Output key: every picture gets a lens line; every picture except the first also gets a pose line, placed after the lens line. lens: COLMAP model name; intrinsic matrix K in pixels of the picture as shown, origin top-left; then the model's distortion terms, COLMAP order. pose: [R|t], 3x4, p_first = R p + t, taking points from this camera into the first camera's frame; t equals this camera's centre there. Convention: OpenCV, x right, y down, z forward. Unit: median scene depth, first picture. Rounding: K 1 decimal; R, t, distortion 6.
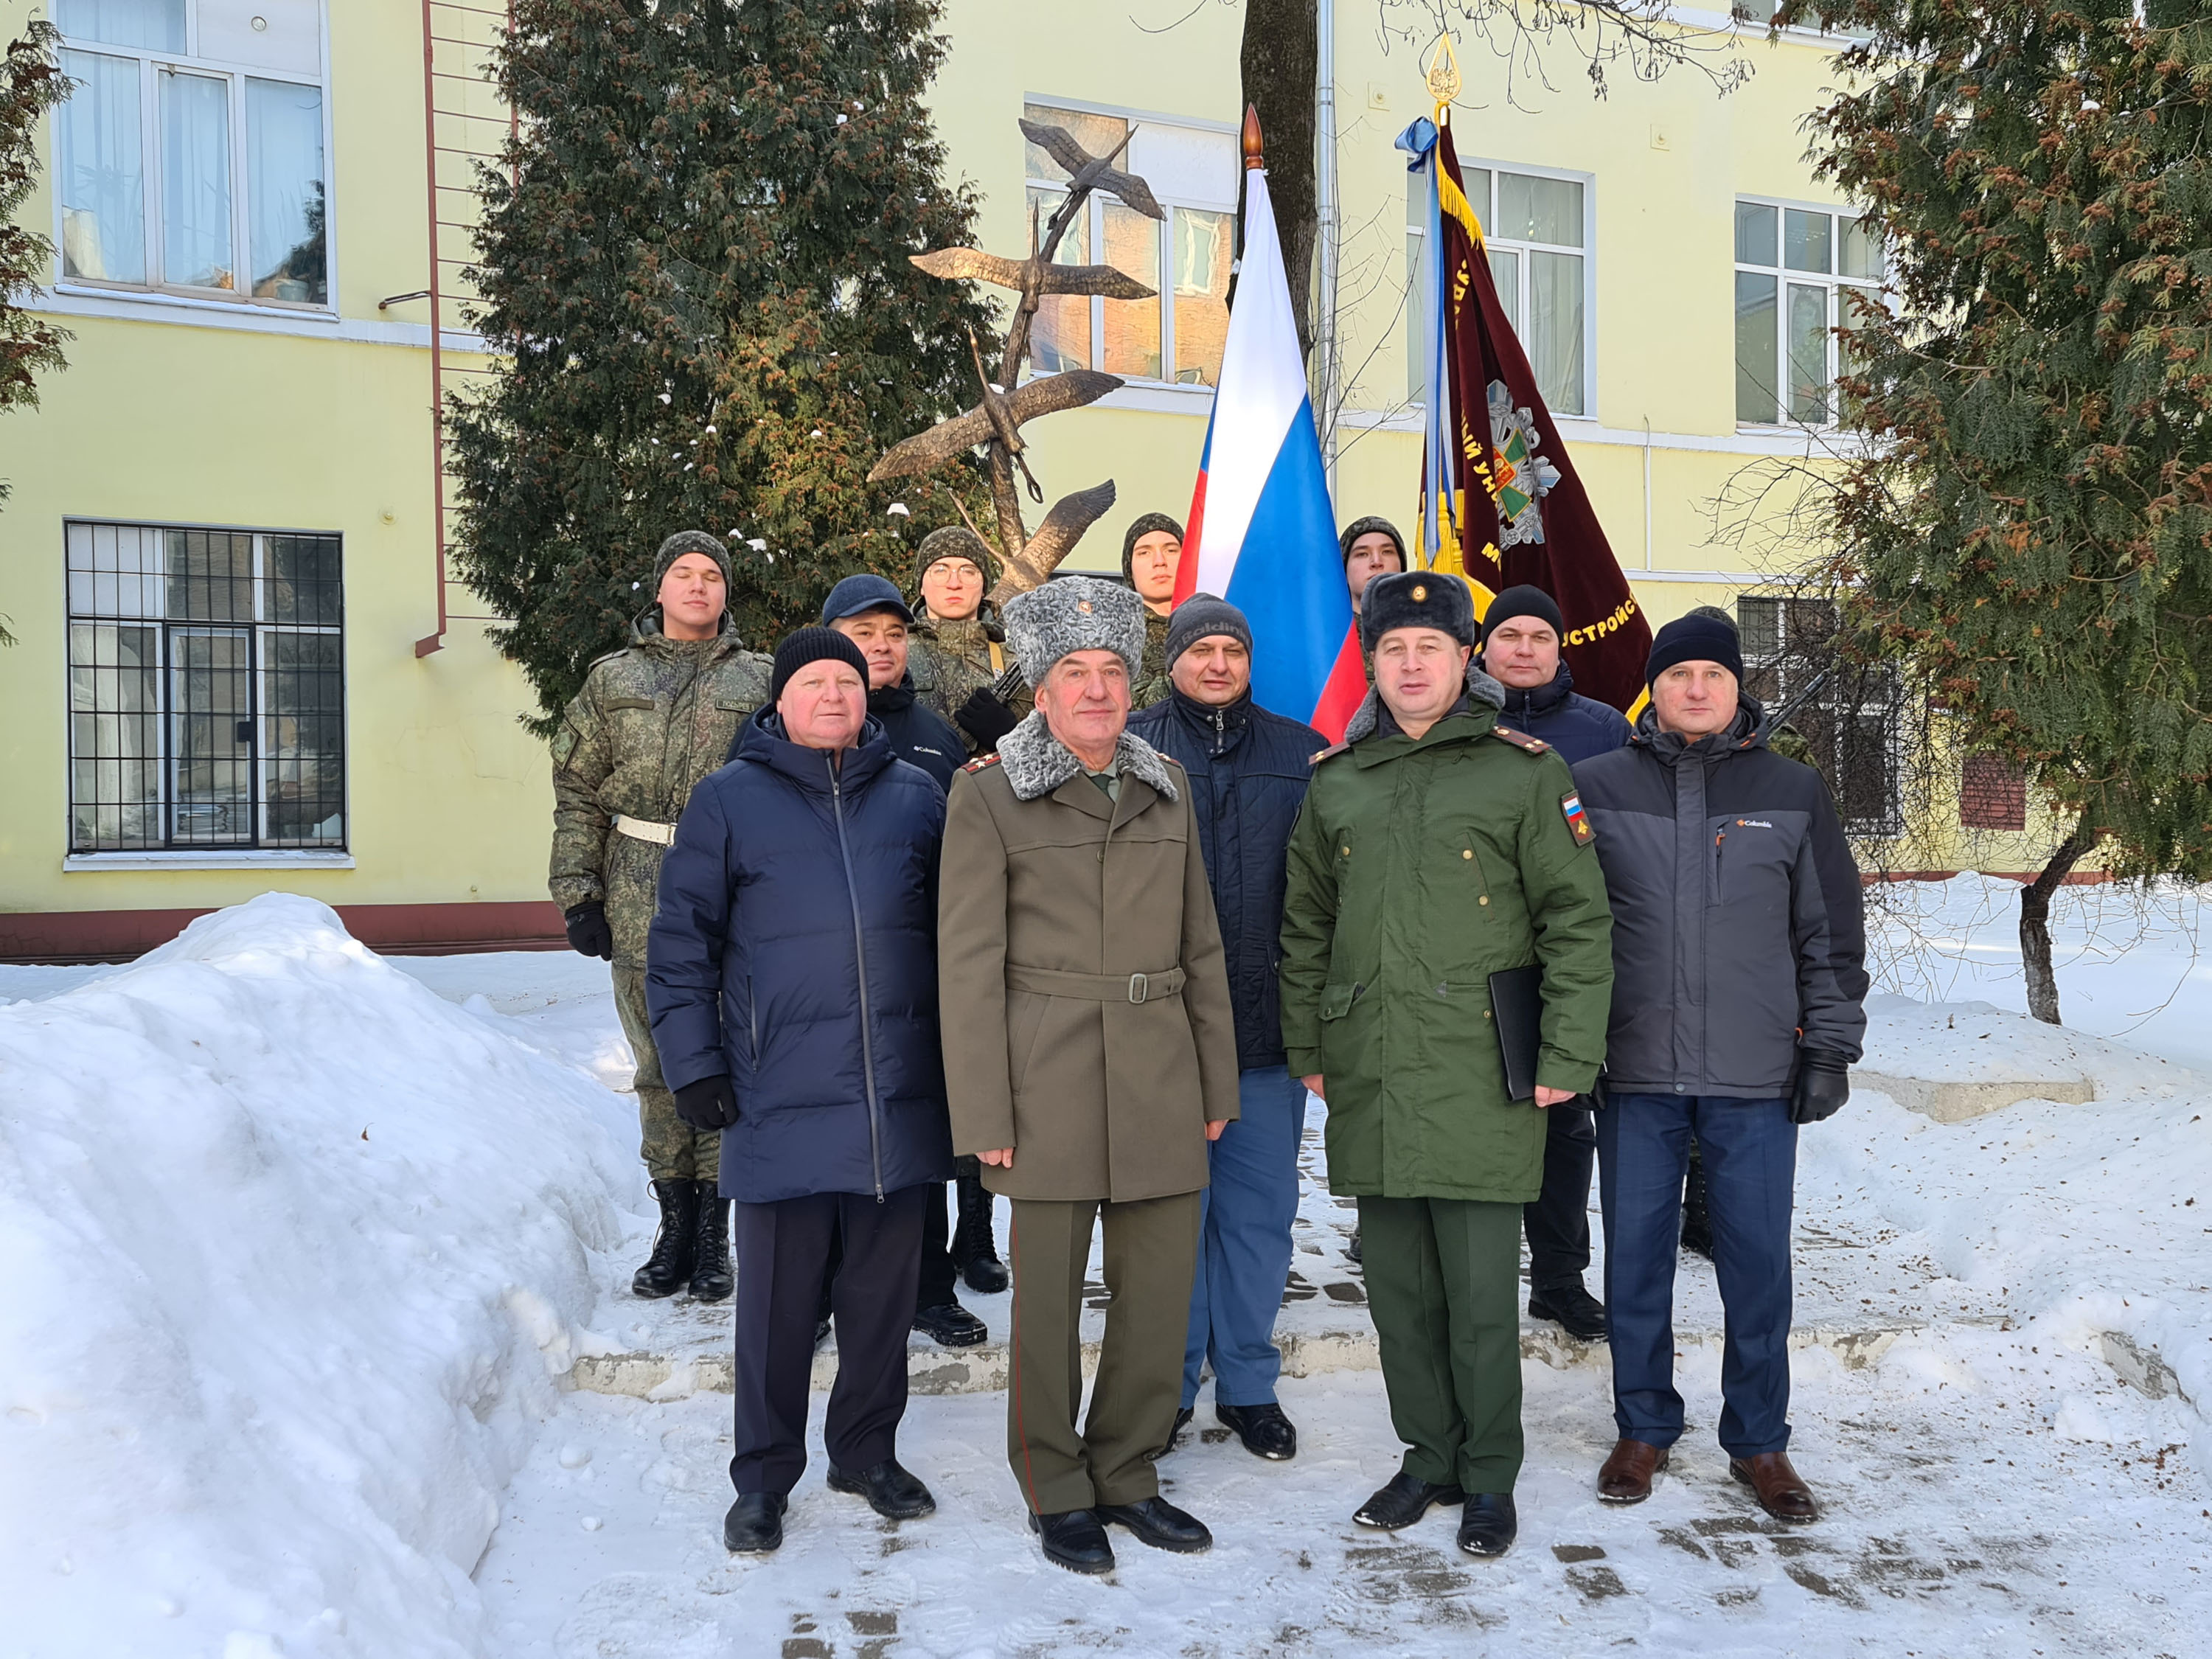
lens RADIAL K [[2063.1, 0, 1106.0], [0, 2063.1, 829.5], [0, 0, 1]] dist [0.084179, -0.181933]
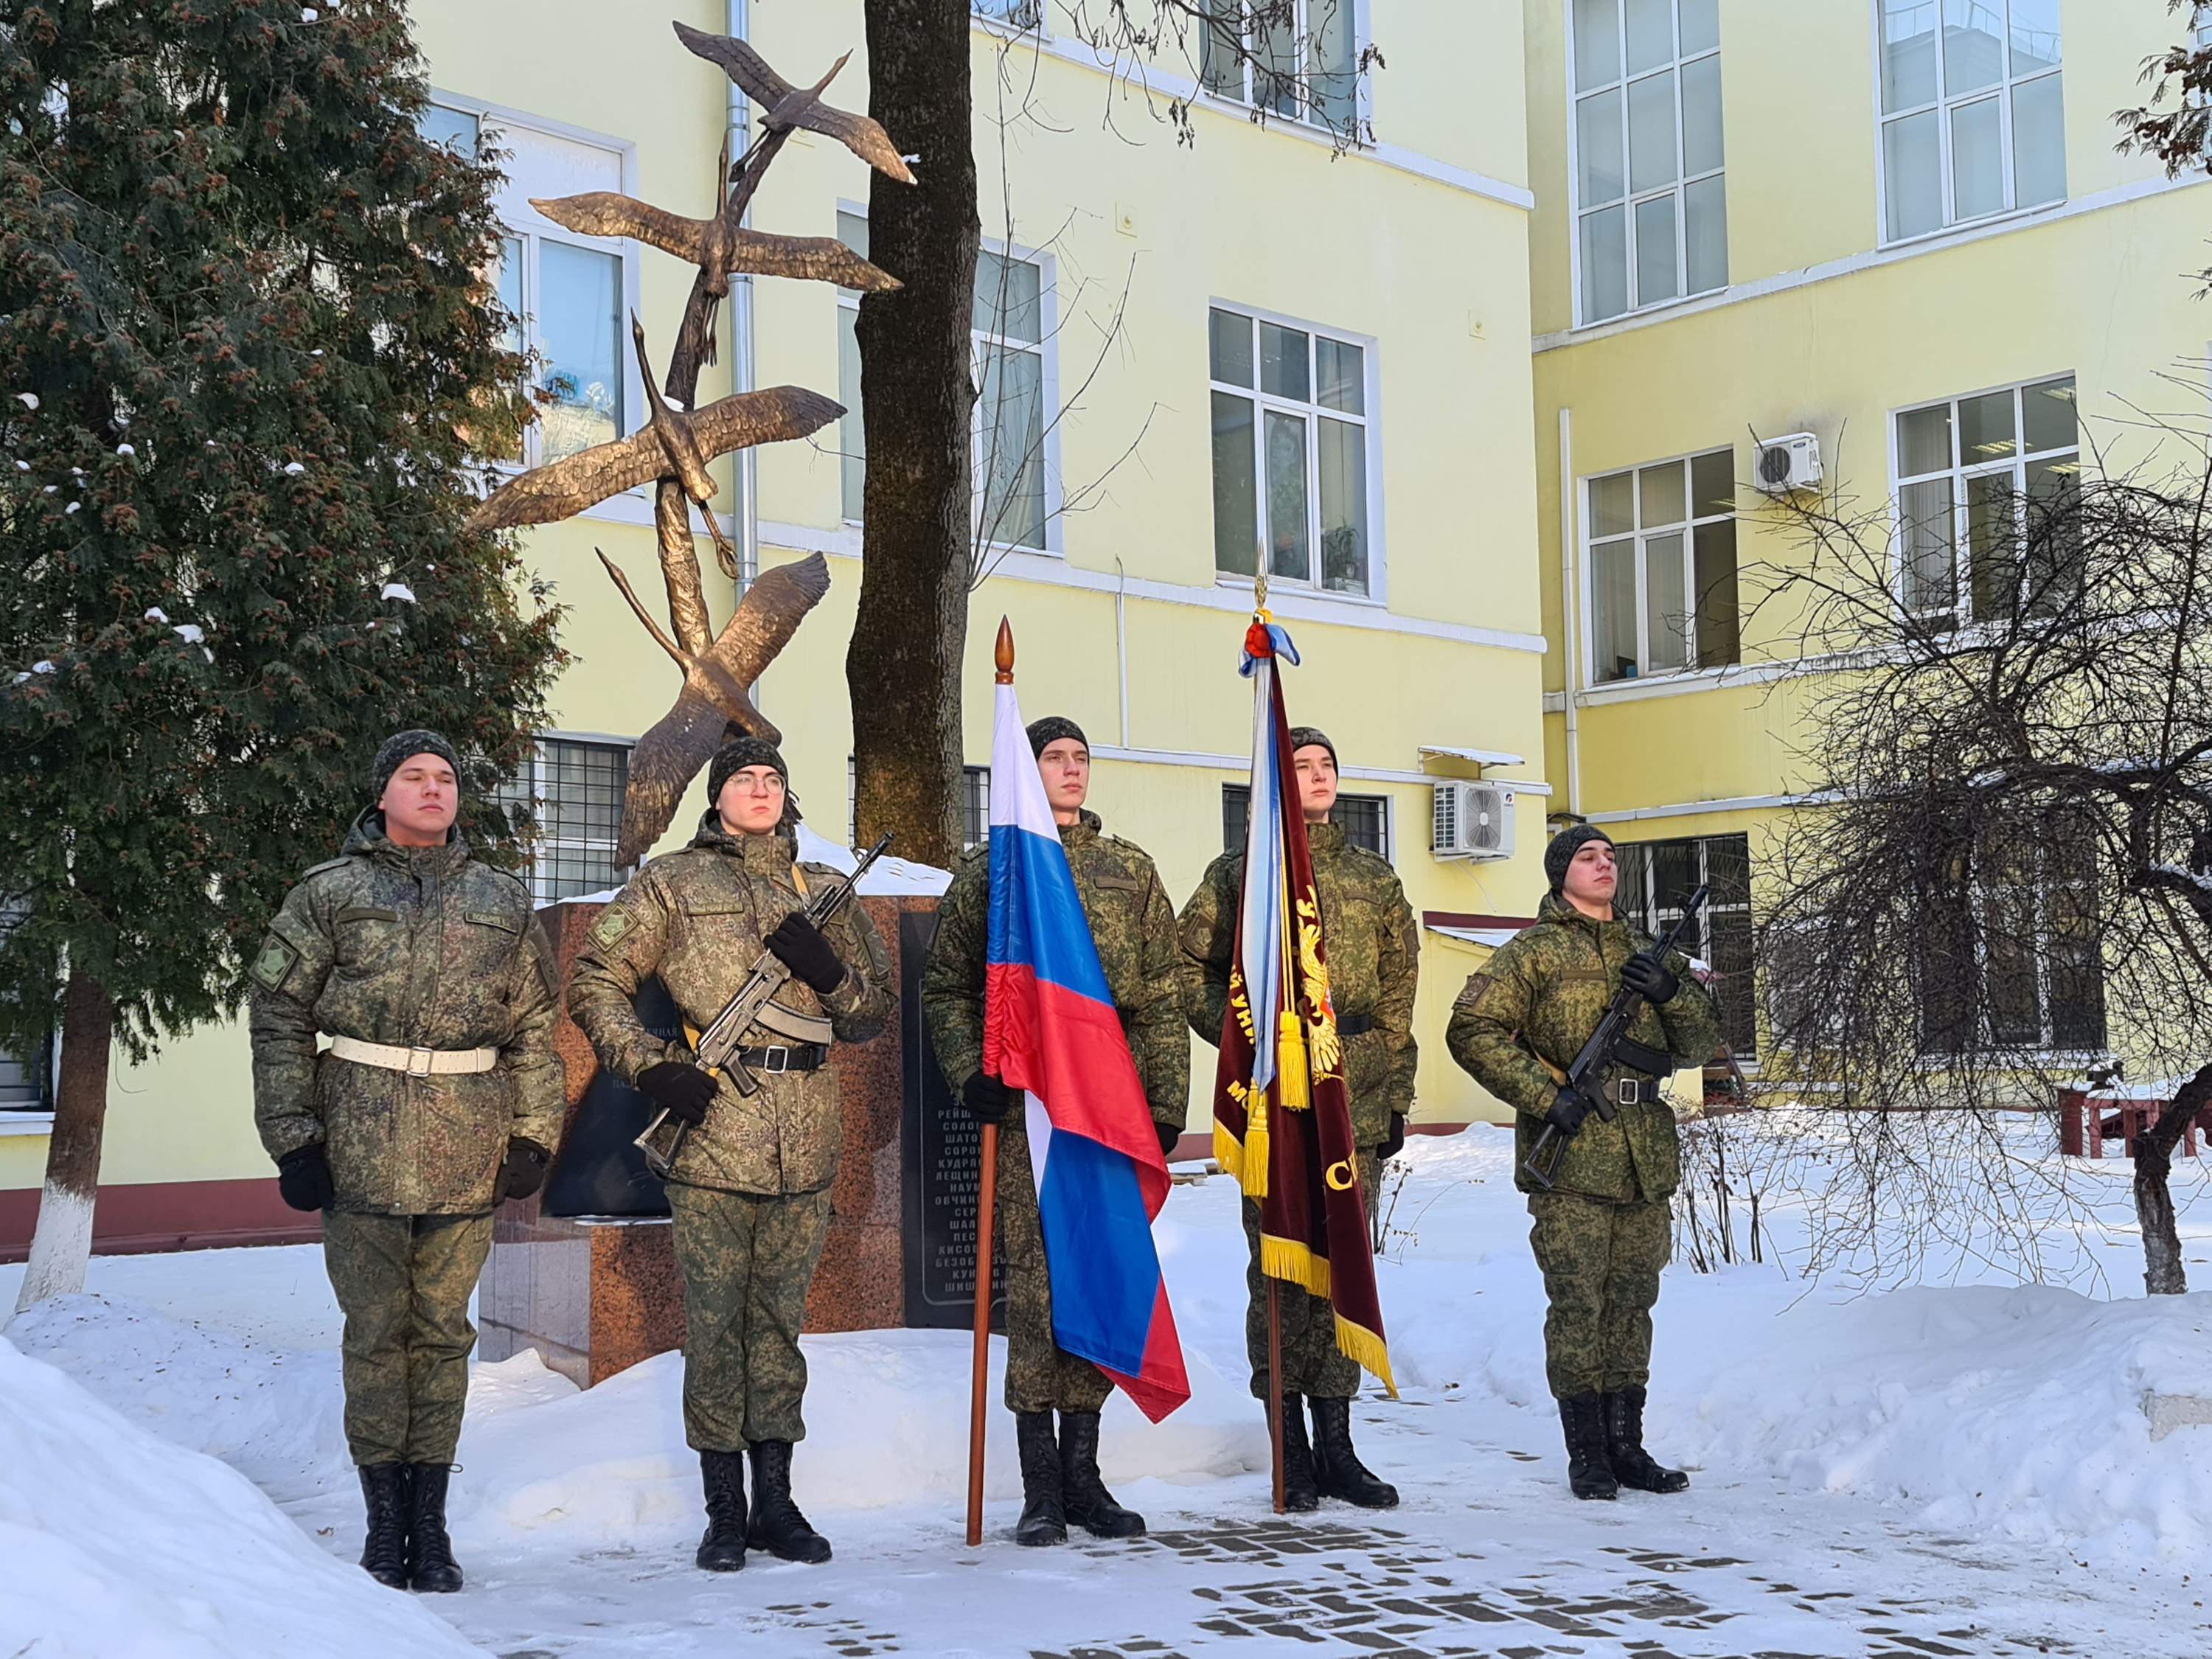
lens RADIAL K [[2604.5, 0, 1106.0], [0, 2604.5, 829.5], [0, 0, 1]] dist [0.116613, -0.047345]
pose [[0.953578, 0.015837, 0.300729, -0.144084], [0.012859, 0.995564, -0.093203, 0.002499], [-0.300872, 0.092743, 0.949144, 0.146857]]
